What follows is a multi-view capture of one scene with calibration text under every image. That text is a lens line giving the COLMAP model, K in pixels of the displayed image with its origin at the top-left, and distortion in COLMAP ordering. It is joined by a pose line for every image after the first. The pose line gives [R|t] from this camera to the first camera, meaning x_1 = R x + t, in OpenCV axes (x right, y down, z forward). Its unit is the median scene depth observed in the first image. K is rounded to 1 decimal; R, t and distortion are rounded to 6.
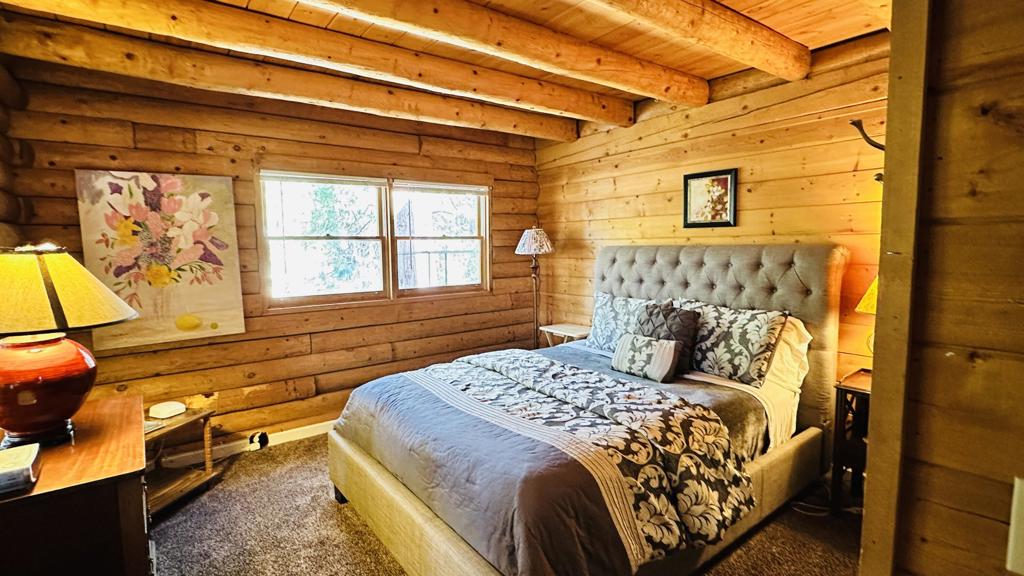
lens RADIAL K [[480.0, 0, 511.5], [0, 480.0, 290.0], [0, 0, 1]] dist [-0.004601, 0.000224]
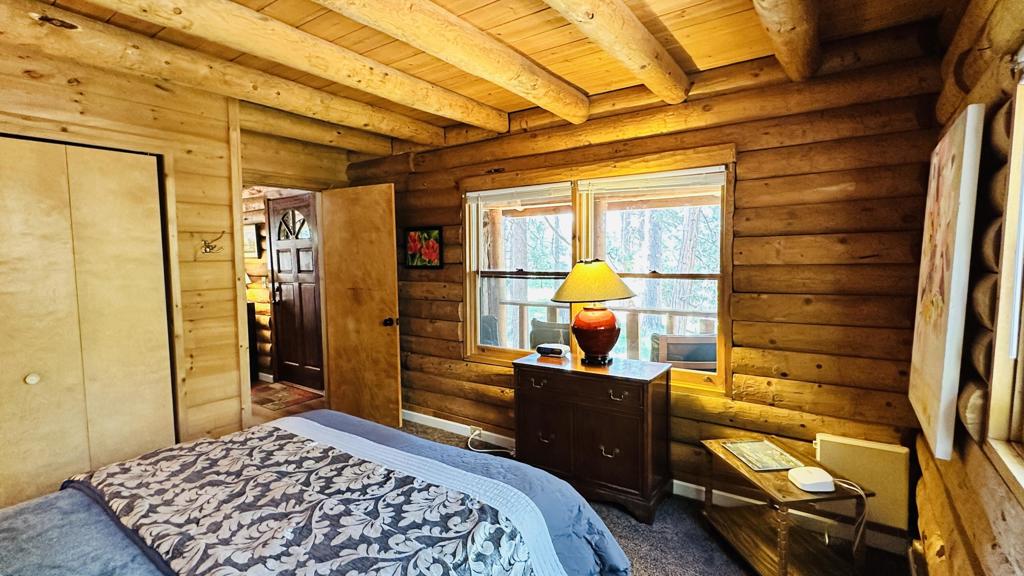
lens RADIAL K [[480.0, 0, 508.5], [0, 480.0, 288.4], [0, 0, 1]] dist [-0.004601, 0.000224]
pose [[-0.952453, 0.048143, -0.300858, -0.052554], [-0.005179, 0.984737, 0.173971, -0.156453], [0.304642, 0.167257, -0.937666, 1.394975]]
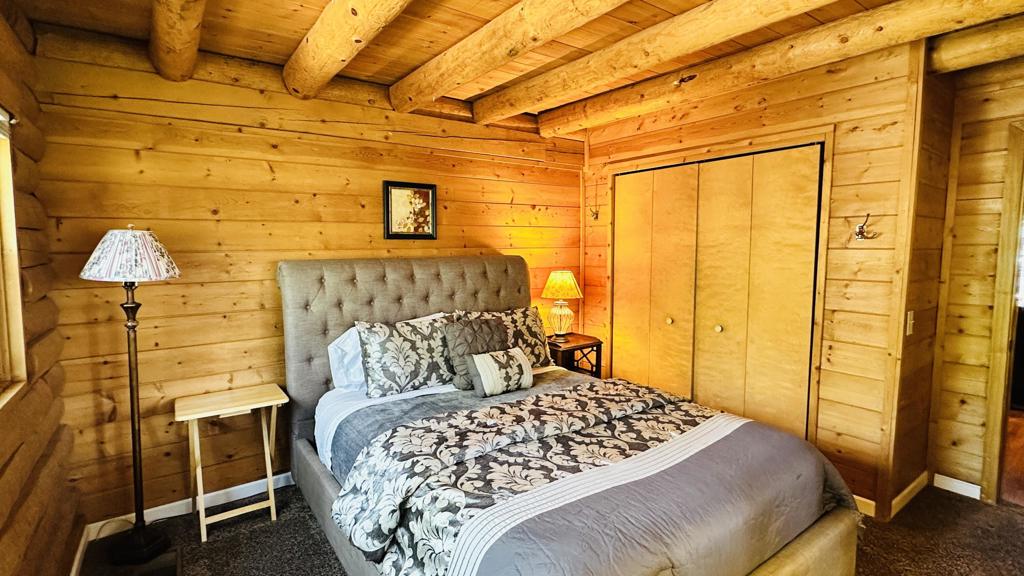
lens RADIAL K [[480.0, 0, 504.9], [0, 480.0, 284.7], [0, 0, 1]] dist [-0.004601, 0.000224]
pose [[0.021922, -0.067559, 0.997474, -0.650378], [0.101207, 0.992739, 0.065014, -0.094421], [-0.994624, 0.099526, 0.028600, 0.901456]]
